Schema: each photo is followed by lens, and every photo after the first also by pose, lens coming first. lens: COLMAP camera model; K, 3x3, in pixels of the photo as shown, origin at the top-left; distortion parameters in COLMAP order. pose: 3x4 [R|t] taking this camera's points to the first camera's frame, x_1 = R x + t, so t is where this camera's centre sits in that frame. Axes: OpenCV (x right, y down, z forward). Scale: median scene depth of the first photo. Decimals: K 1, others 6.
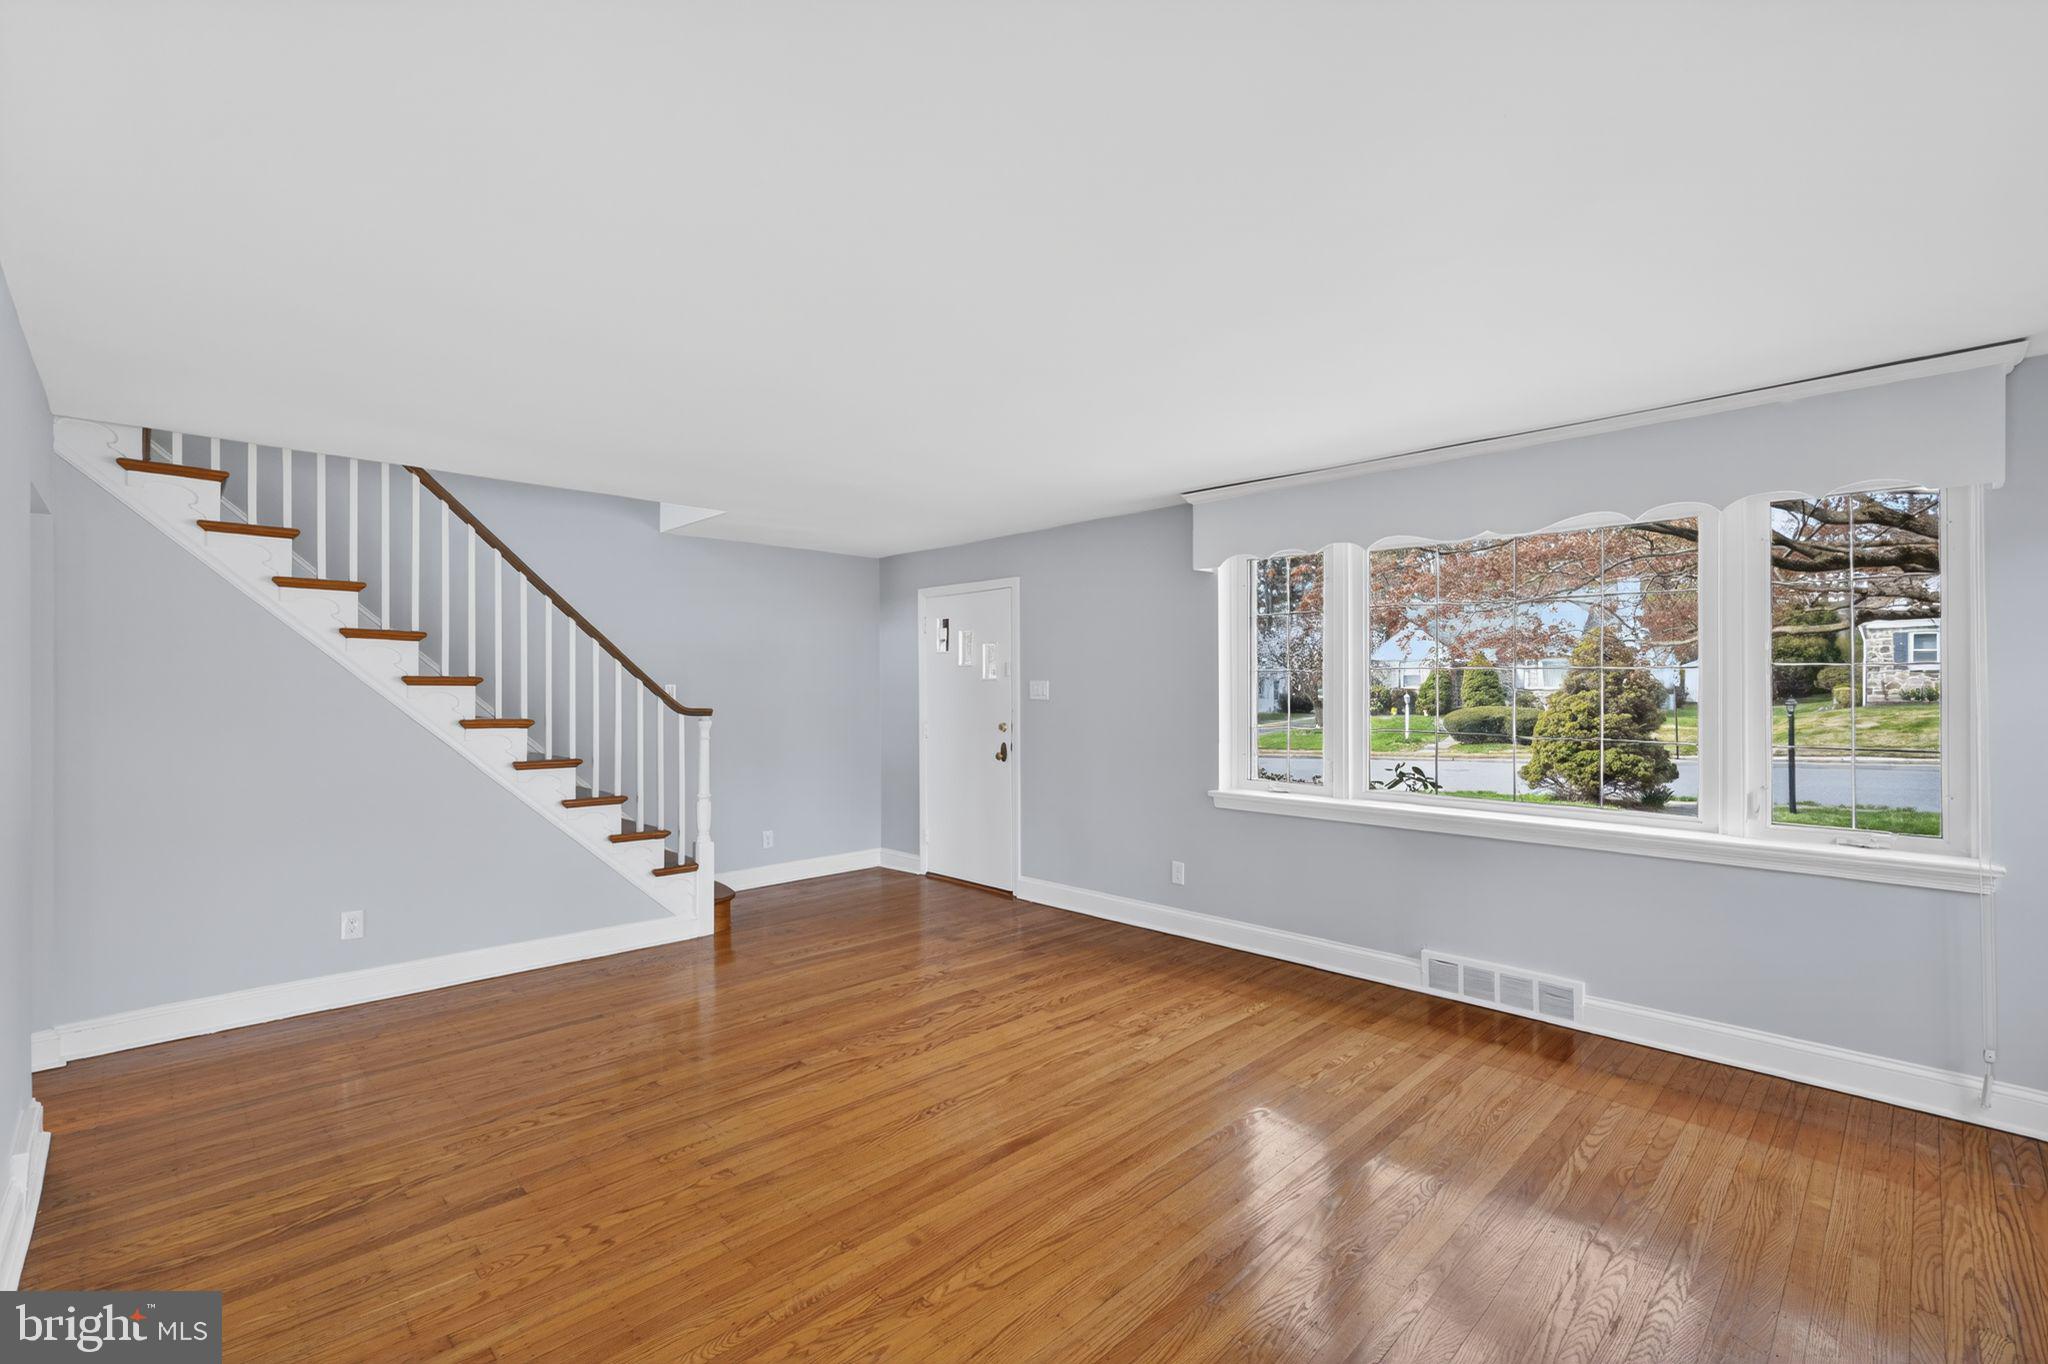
lens RADIAL K [[887.4, 0, 1025.7], [0, 887.4, 692.4], [0, 0, 1]] dist [-0.000764, 0.000717]
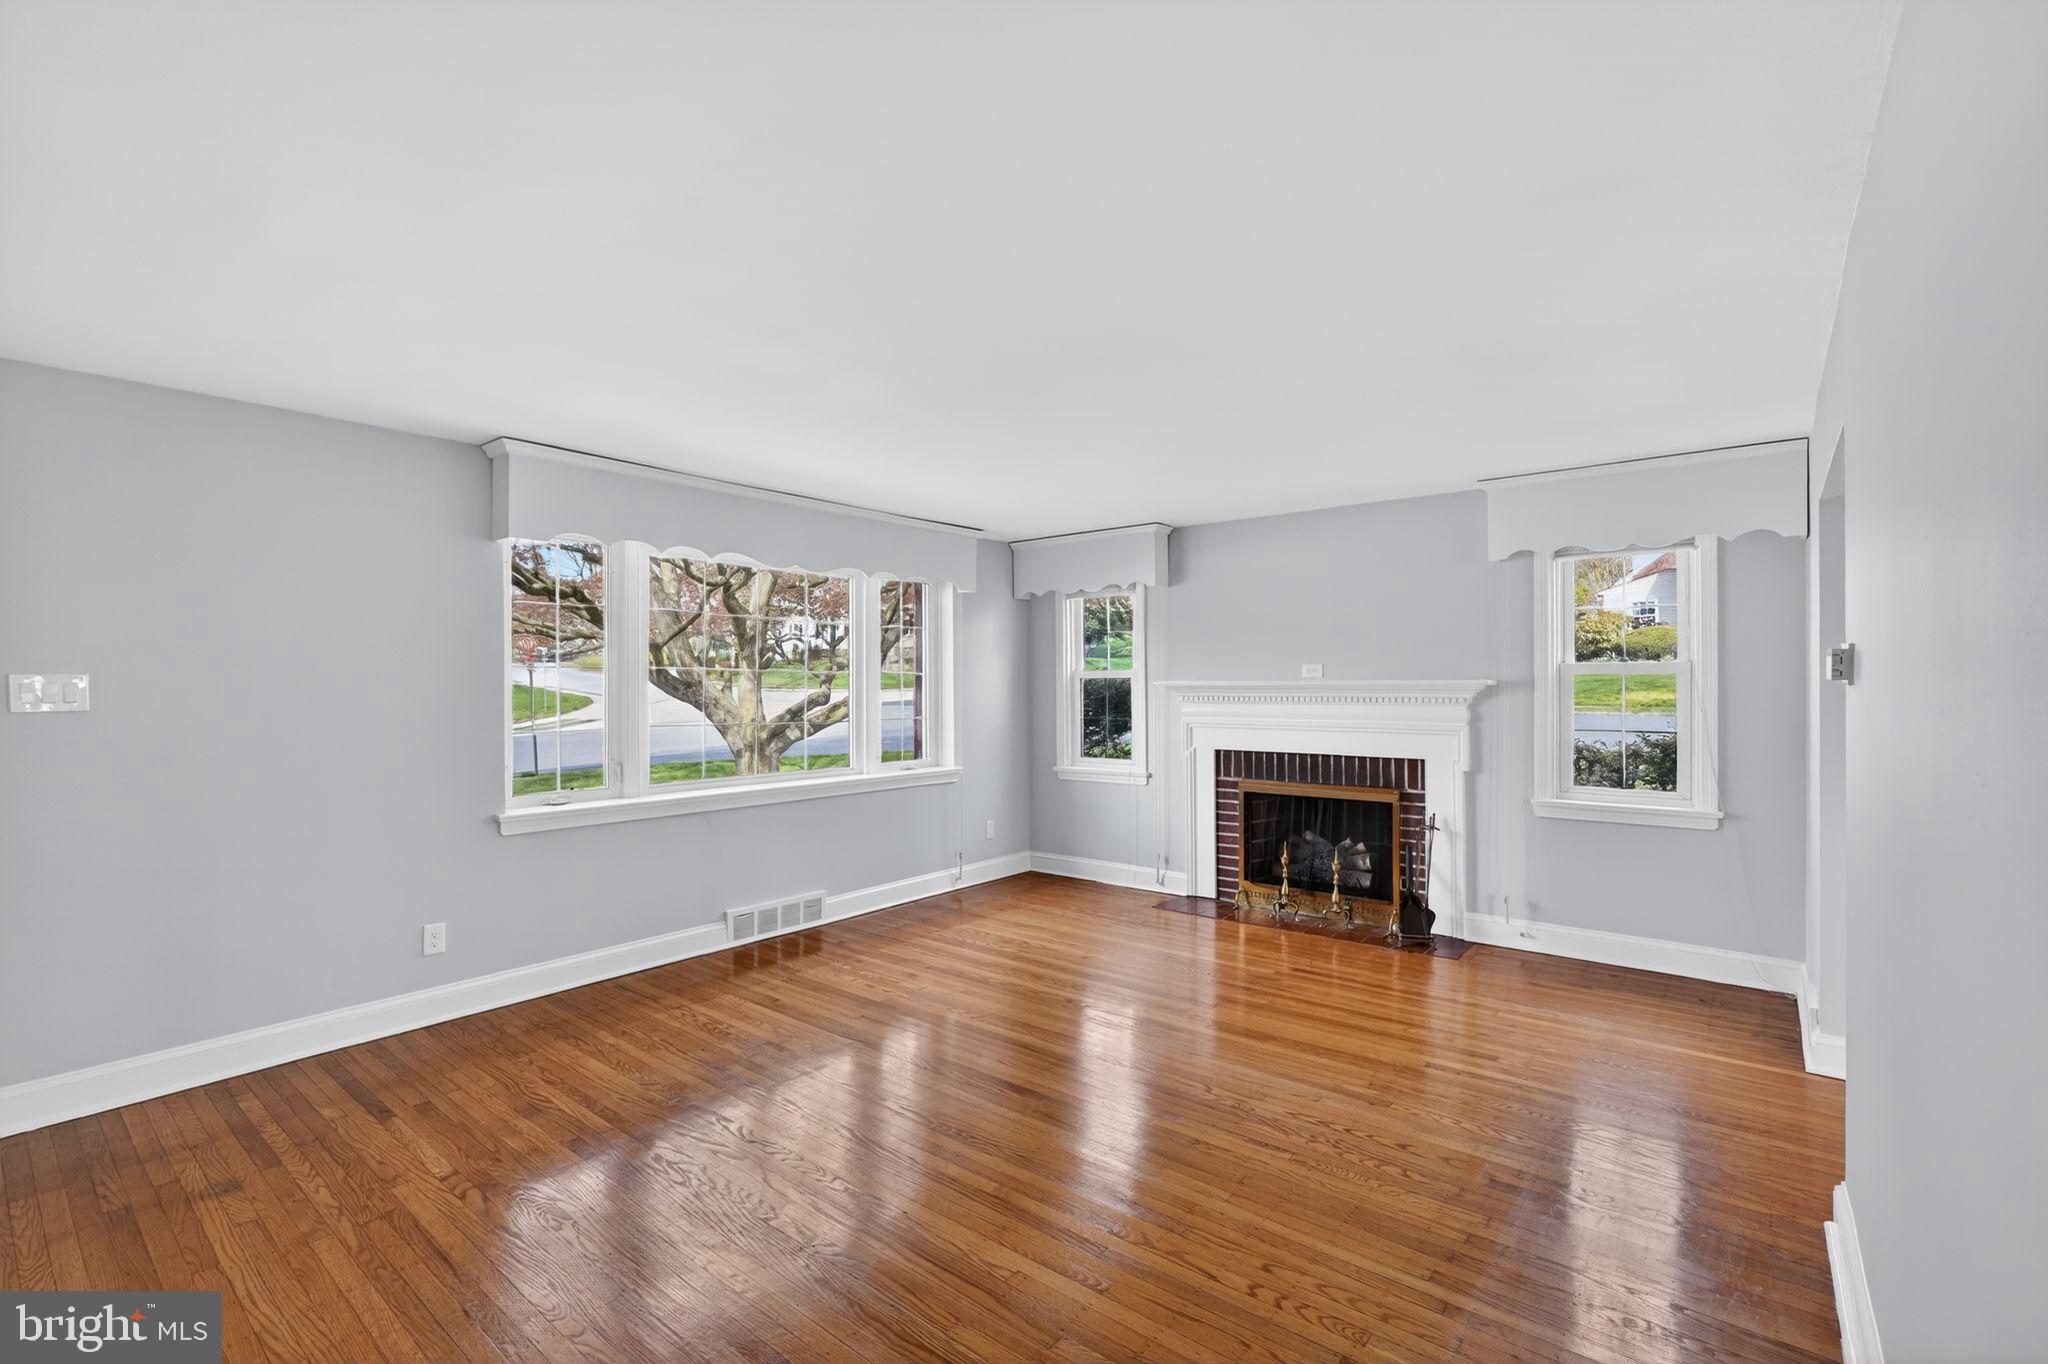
lens RADIAL K [[920.6, 0, 1005.8], [0, 920.6, 679.0], [0, 0, 1]] dist [0.001328, 0.000160]
pose [[-0.111507, 0.013059, 0.993678, -0.843470], [0.004111, 0.999911, -0.012680, 0.003652], [-0.993755, 0.002671, -0.111551, 0.821187]]
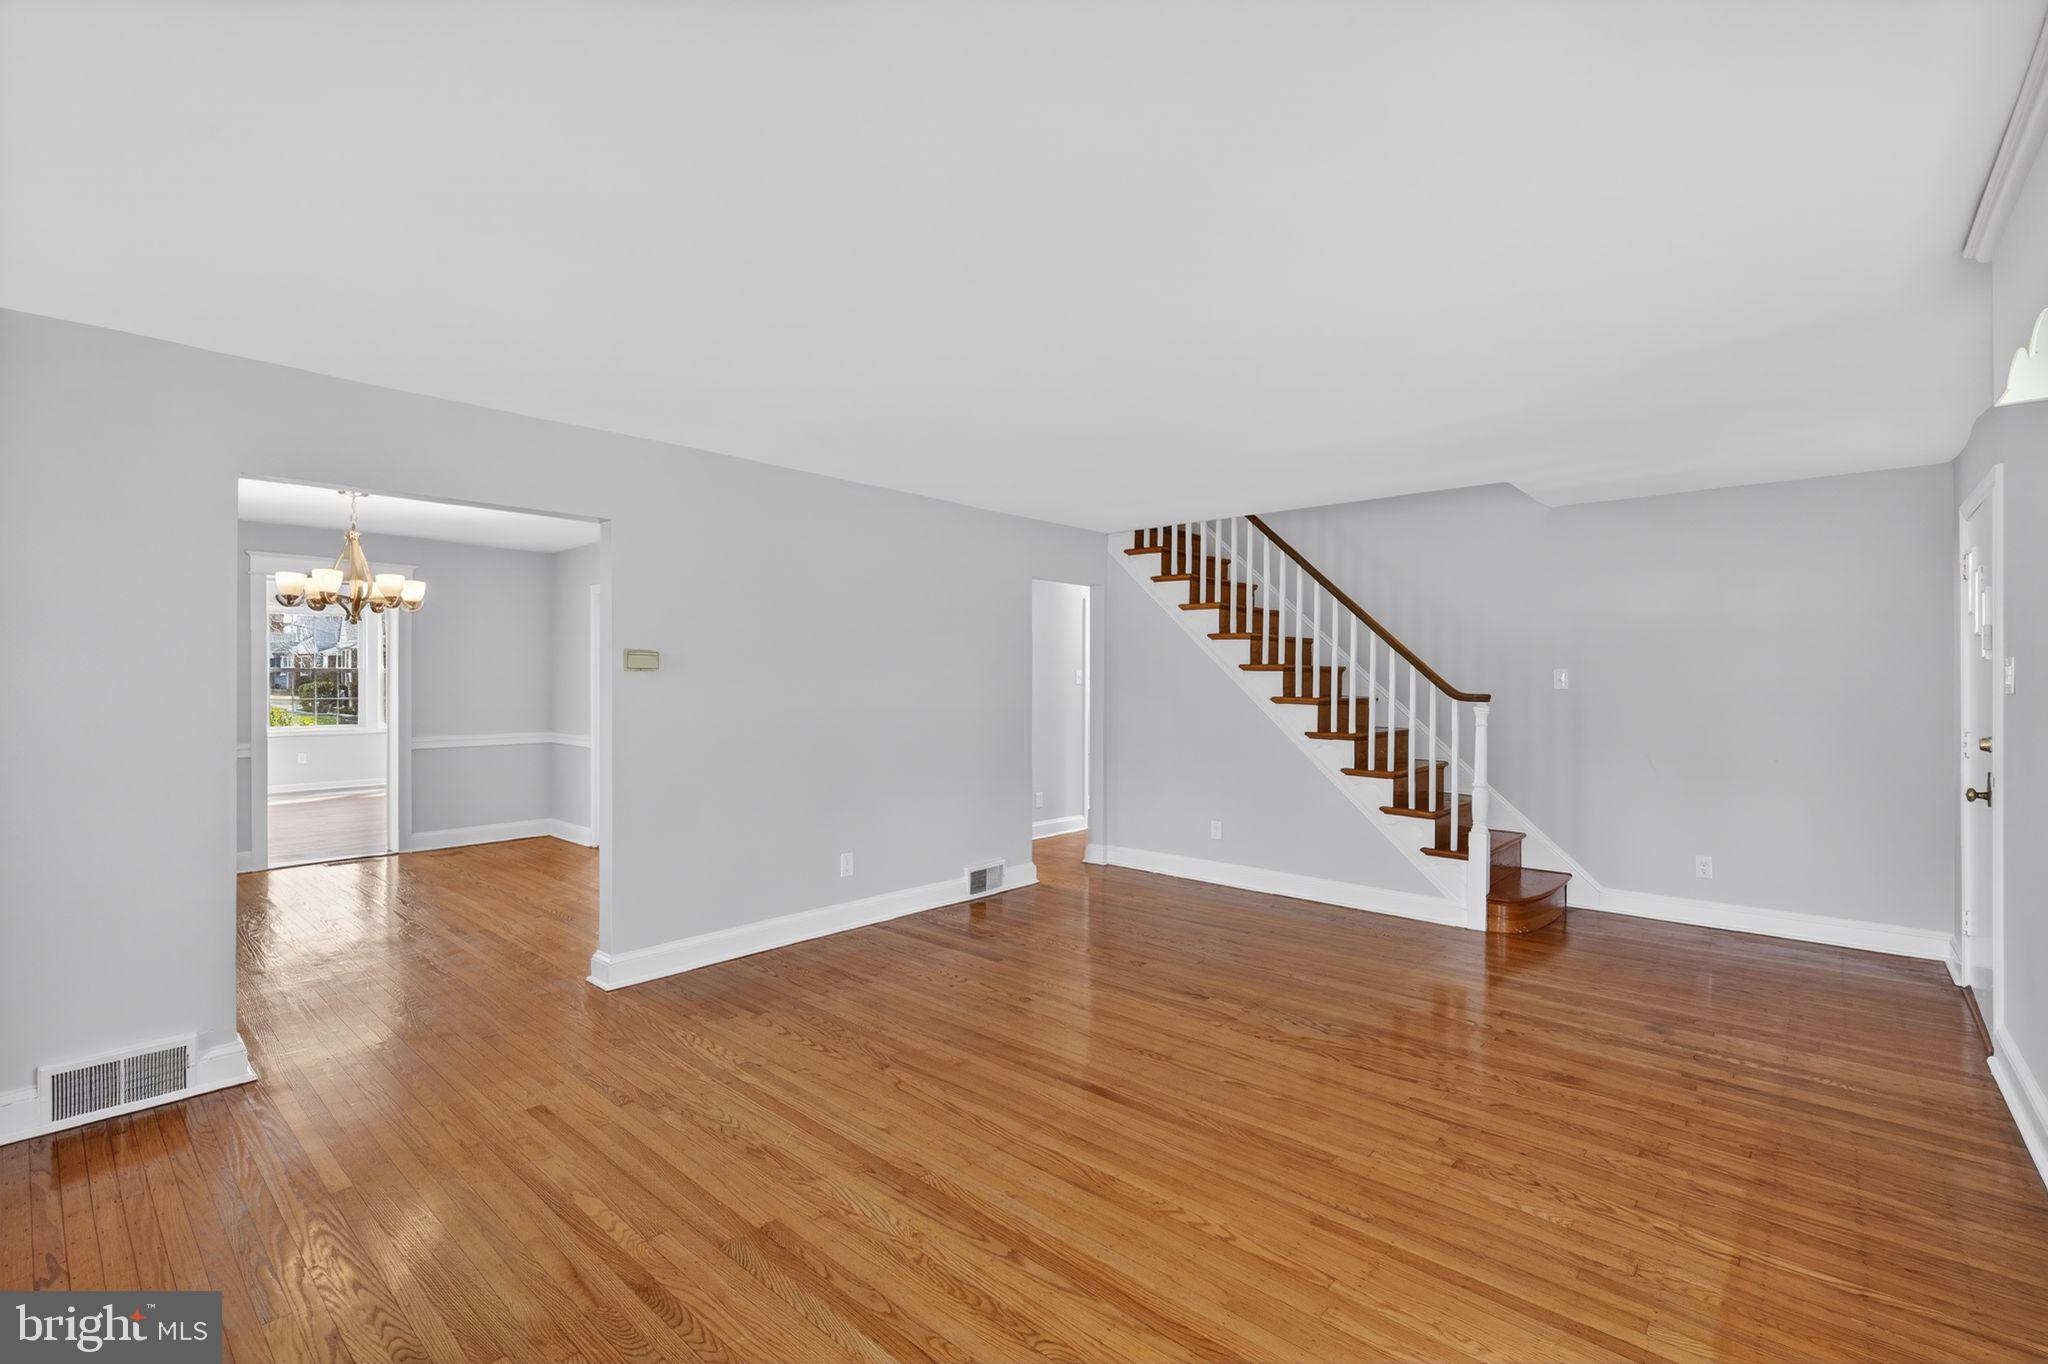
lens RADIAL K [[887.4, 0, 1025.7], [0, 887.4, 692.4], [0, 0, 1]] dist [-0.000764, 0.000717]
pose [[0.084188, 0.019039, -0.996268, 0.750960], [-0.005950, 0.999809, 0.018604, 0.001930], [0.996432, 0.004361, 0.084286, 0.581787]]
